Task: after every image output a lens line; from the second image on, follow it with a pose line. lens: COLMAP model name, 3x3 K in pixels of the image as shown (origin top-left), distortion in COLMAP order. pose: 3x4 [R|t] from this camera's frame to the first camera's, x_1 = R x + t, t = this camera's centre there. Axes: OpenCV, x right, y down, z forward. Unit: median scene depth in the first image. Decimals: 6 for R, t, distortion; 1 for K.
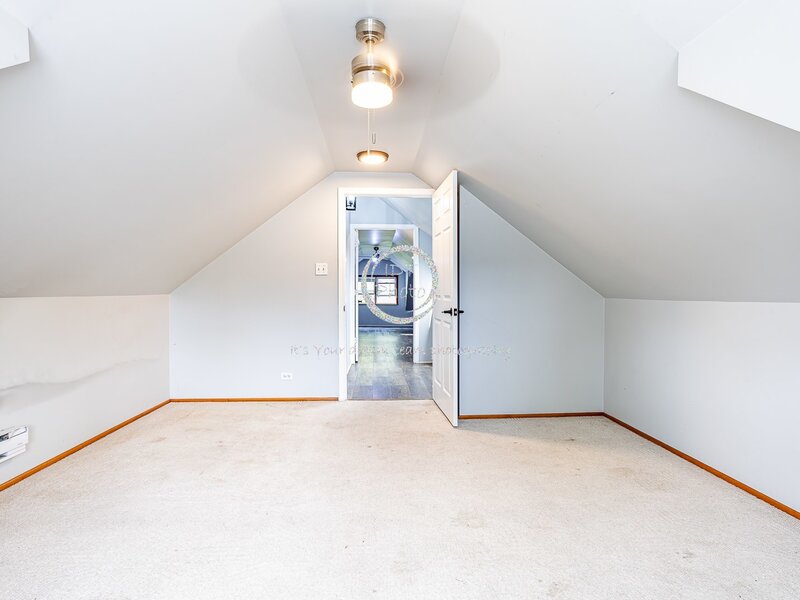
lens RADIAL K [[435.2, 0, 400.9], [0, 435.2, 296.7], [0, 0, 1]] dist [-0.054275, 0.033757]
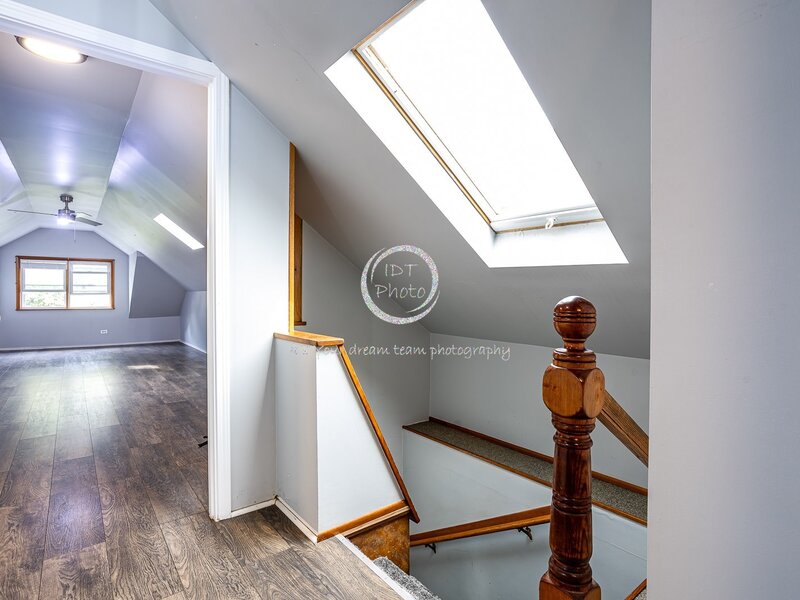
lens RADIAL K [[435.2, 0, 400.9], [0, 435.2, 296.7], [0, 0, 1]] dist [-0.054275, 0.033757]
pose [[0.824848, -0.003234, 0.565346, -0.014261], [0.000829, 0.999989, 0.004512, -0.000911], [-0.565354, -0.003253, 0.824842, 0.311875]]
